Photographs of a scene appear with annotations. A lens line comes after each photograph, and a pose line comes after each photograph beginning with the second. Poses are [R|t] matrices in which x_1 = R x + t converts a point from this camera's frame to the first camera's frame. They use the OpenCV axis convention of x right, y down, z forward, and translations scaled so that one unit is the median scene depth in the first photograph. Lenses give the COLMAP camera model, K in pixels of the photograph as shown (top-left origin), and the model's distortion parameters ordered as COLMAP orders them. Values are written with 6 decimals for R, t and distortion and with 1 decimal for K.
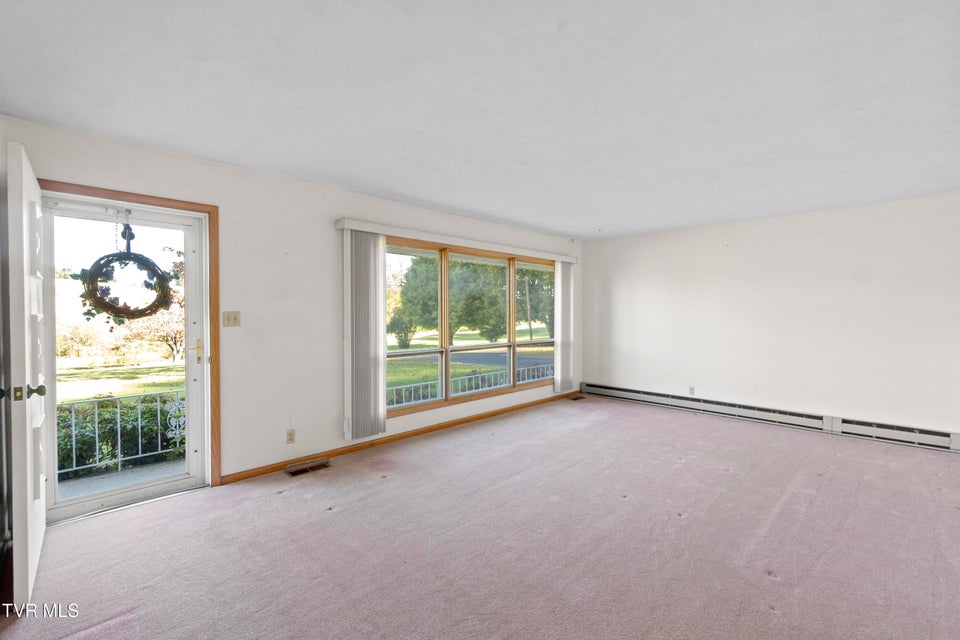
lens RADIAL K [[412.5, 0, 484.3], [0, 412.5, 320.5], [0, 0, 1]] dist [-0.001306, 0.000650]
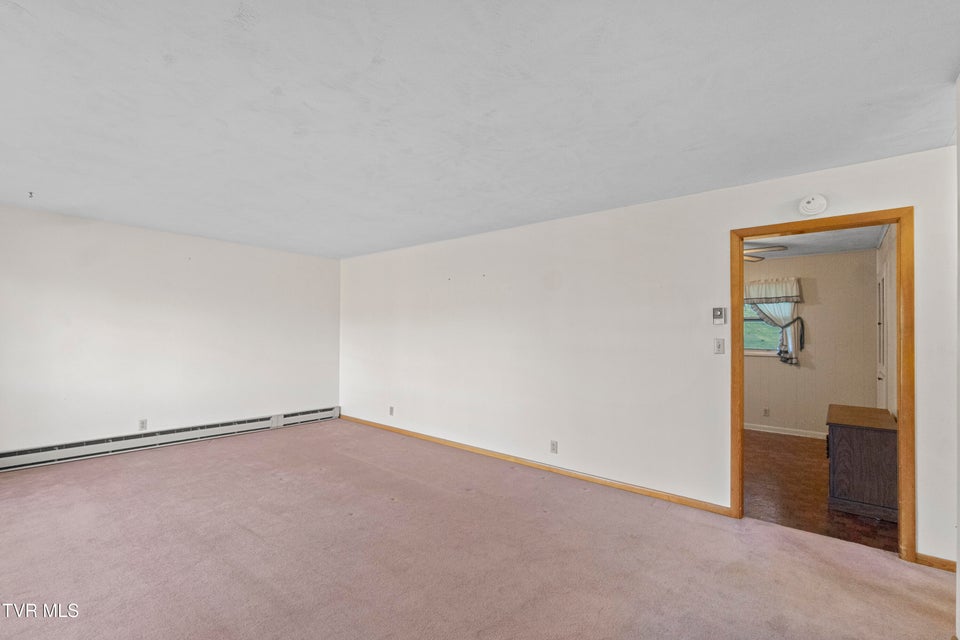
lens RADIAL K [[412.5, 0, 484.3], [0, 412.5, 320.5], [0, 0, 1]] dist [-0.001306, 0.000650]
pose [[-0.063057, 0.032906, 0.997467, -0.447855], [0.009821, 0.999428, -0.032350, -0.000651], [-0.997962, 0.007756, -0.063344, 0.490002]]
